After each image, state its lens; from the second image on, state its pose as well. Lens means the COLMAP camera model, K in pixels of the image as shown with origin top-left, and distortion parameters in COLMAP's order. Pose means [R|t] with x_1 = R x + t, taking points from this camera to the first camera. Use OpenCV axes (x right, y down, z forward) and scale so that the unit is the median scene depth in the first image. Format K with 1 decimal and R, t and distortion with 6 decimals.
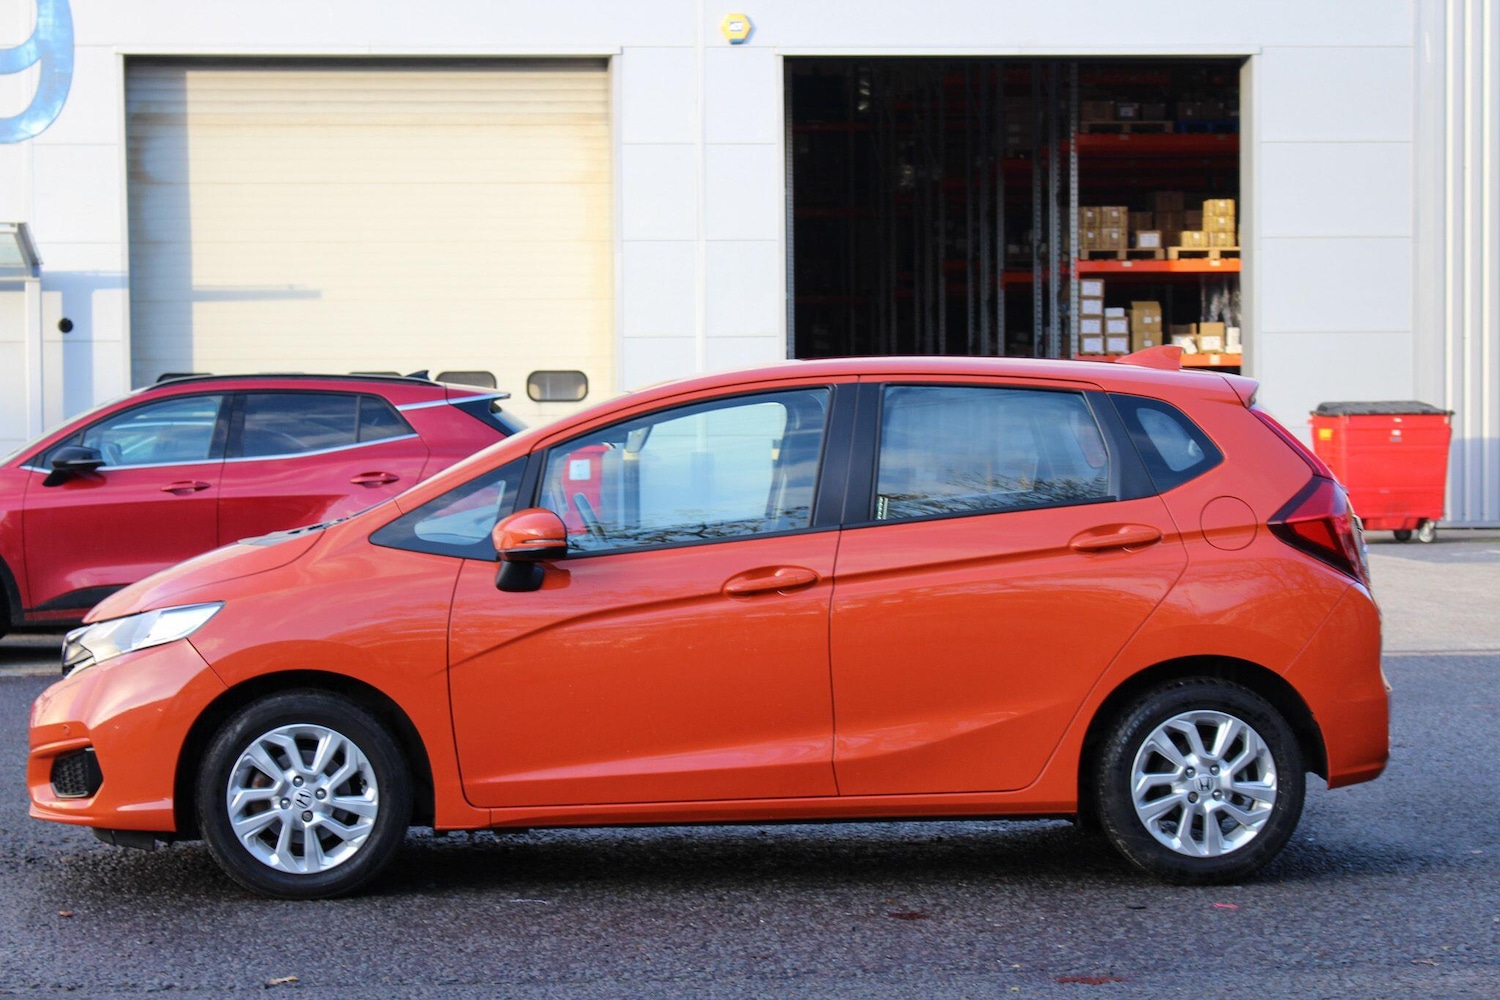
lens RADIAL K [[3371.6, 0, 750.0], [0, 3371.6, 500.0], [0, 0, 1]] dist [-0.001702, 0.845280]
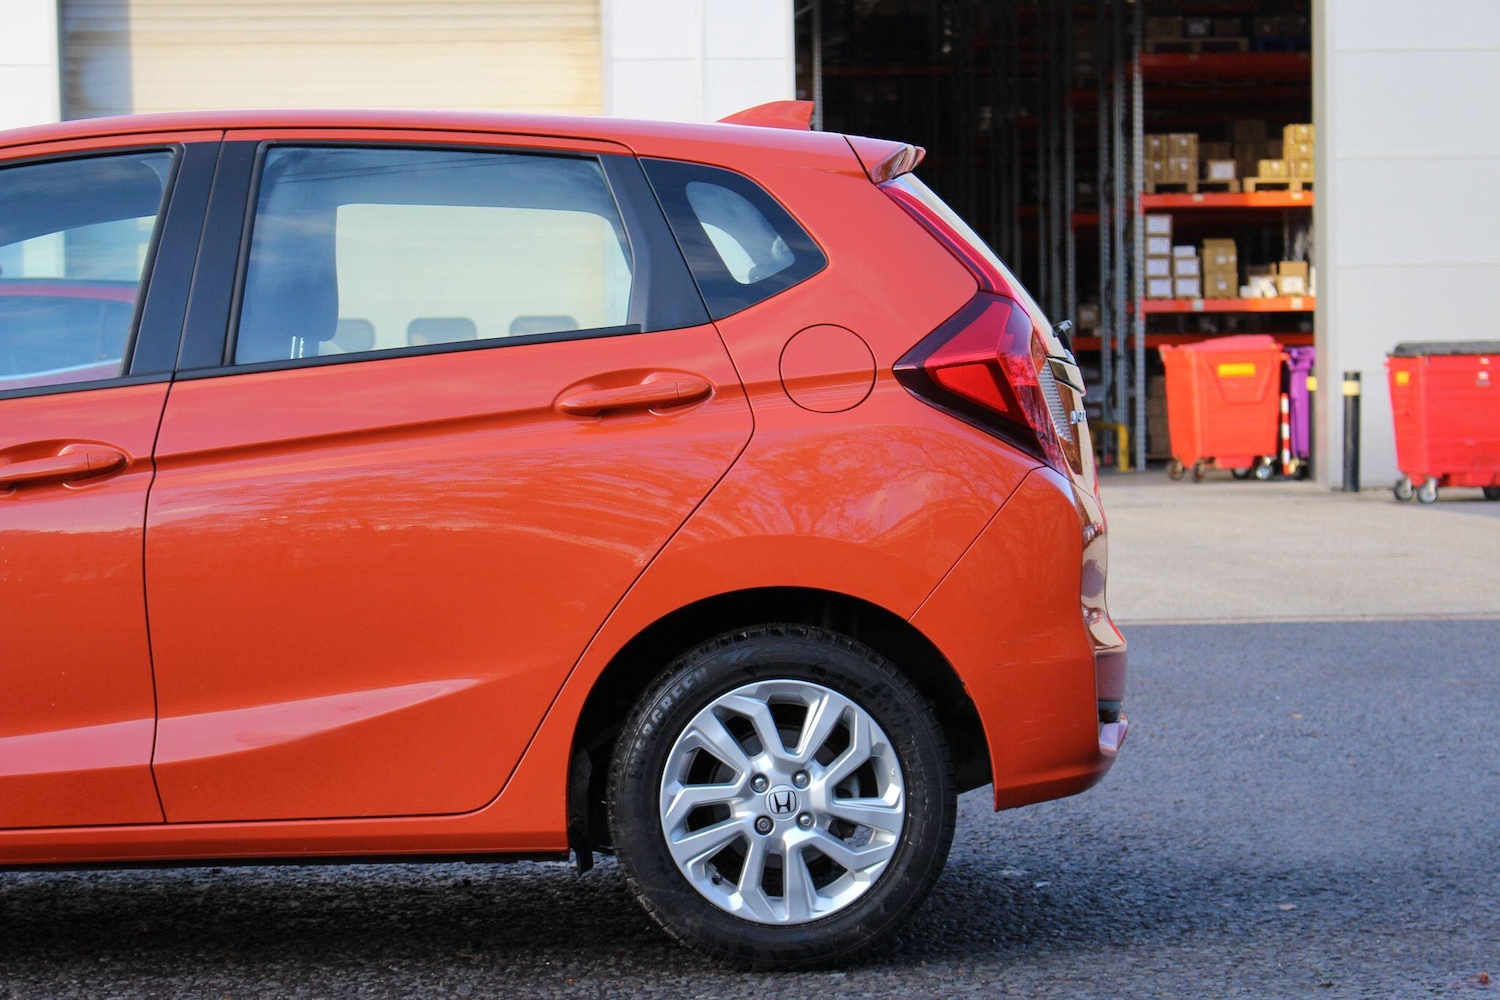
lens RADIAL K [[3371.6, 0, 750.0], [0, 3371.6, 500.0], [0, 0, 1]] dist [-0.001702, 0.845280]
pose [[0.998734, -0.004696, -0.050085, 0.044993], [0.004903, 0.999980, 0.004023, 0.007932], [0.050065, -0.004264, 0.998737, 0.113737]]
